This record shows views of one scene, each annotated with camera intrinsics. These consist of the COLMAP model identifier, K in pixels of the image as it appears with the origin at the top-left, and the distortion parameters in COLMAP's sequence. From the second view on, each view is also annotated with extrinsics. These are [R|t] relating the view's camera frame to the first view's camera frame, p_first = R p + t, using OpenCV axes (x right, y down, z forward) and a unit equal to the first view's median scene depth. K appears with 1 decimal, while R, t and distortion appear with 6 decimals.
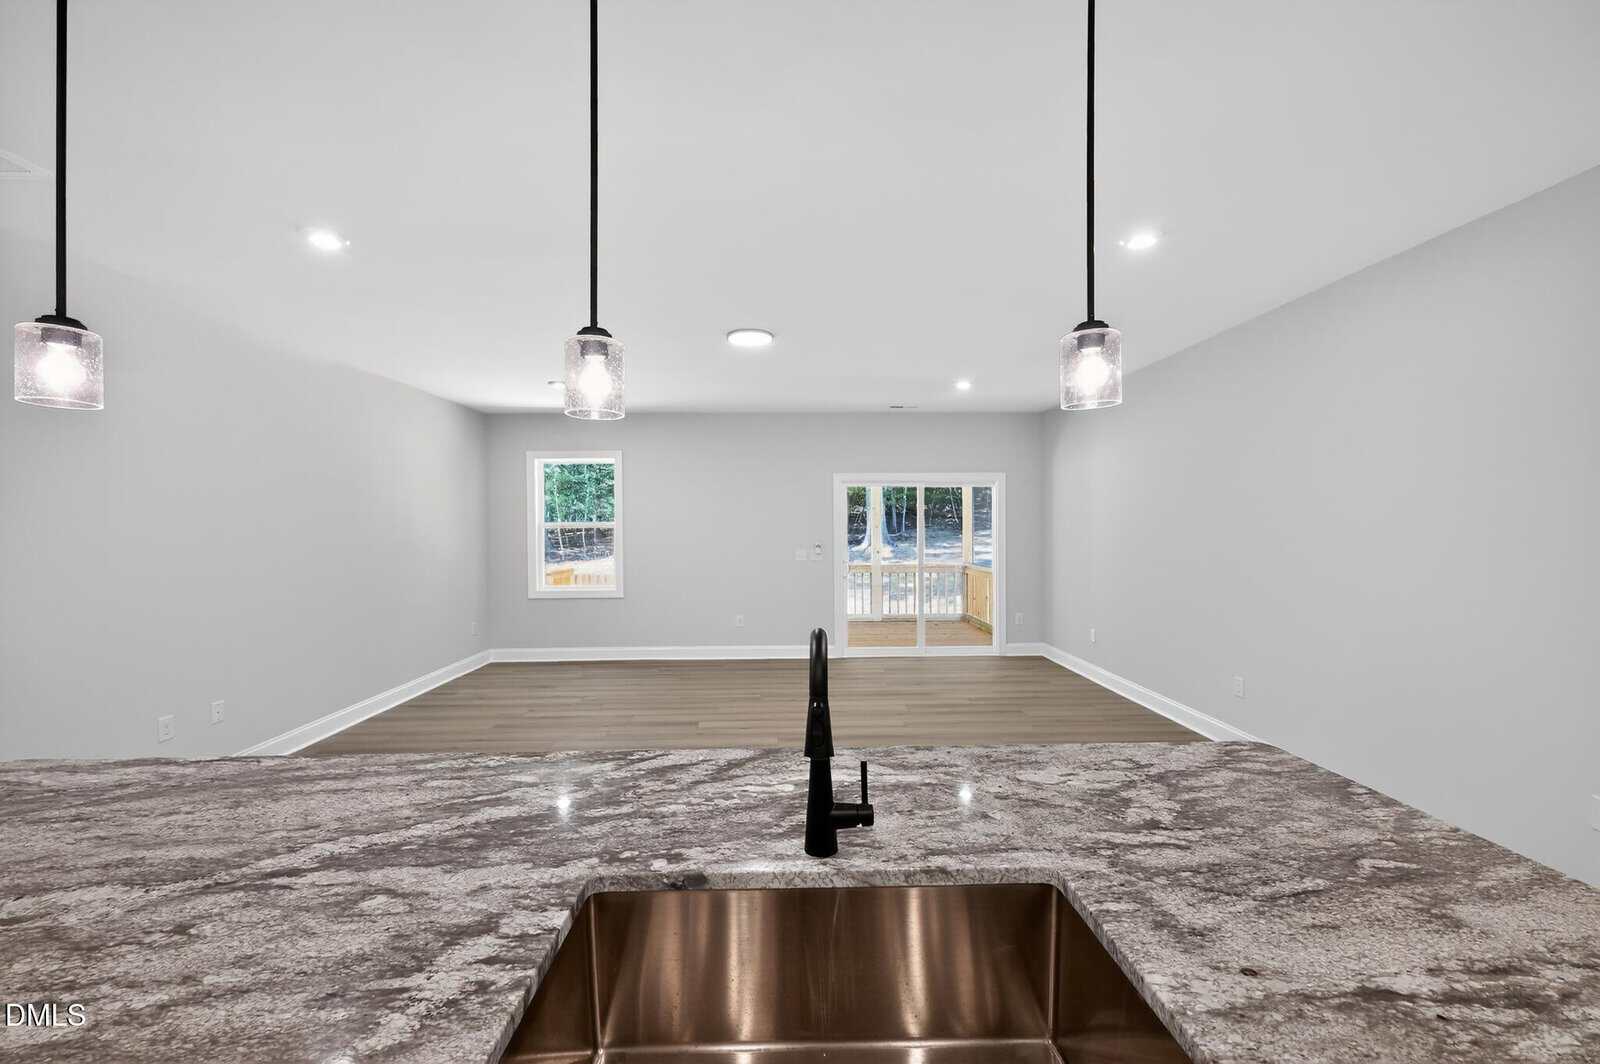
lens RADIAL K [[642.4, 0, 800.5], [0, 642.4, 531.2], [0, 0, 1]] dist [0.003260, -0.000246]
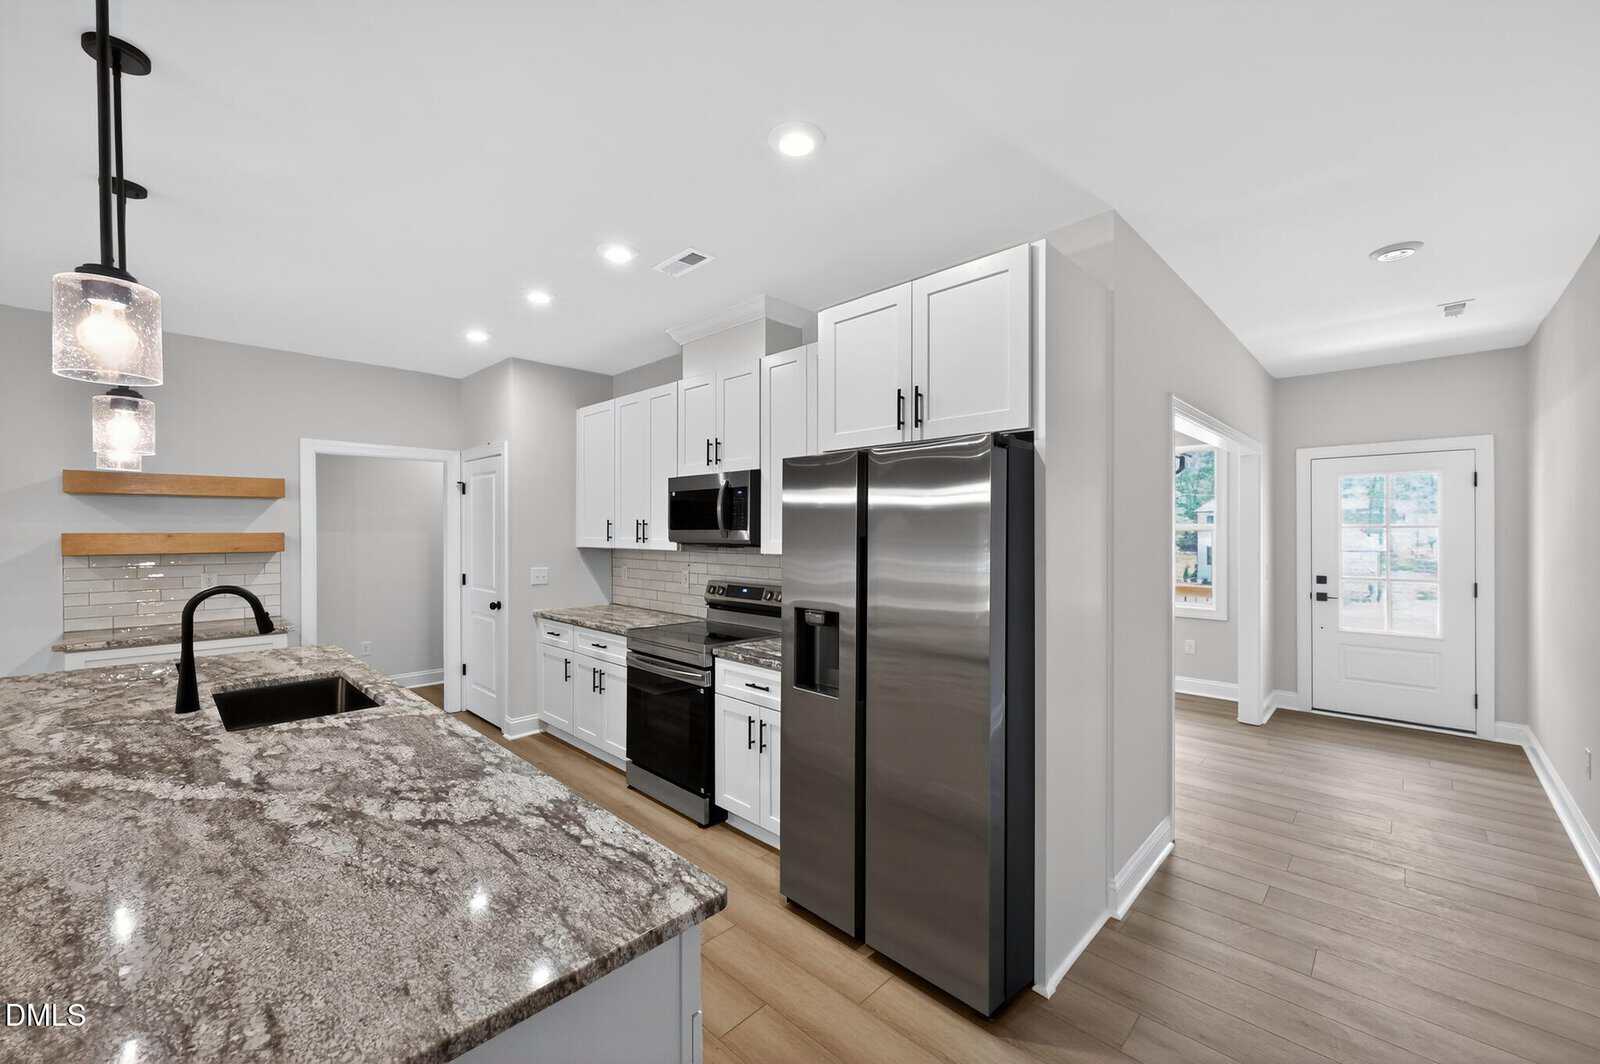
lens RADIAL K [[642.4, 0, 808.6], [0, 642.4, 530.3], [0, 0, 1]] dist [0.003260, -0.000246]
pose [[-0.711958, 0.005833, 0.702198, -2.469612], [0.005935, 0.999980, -0.002289, -0.010038], [-0.702197, 0.002537, -0.711978, 1.033000]]
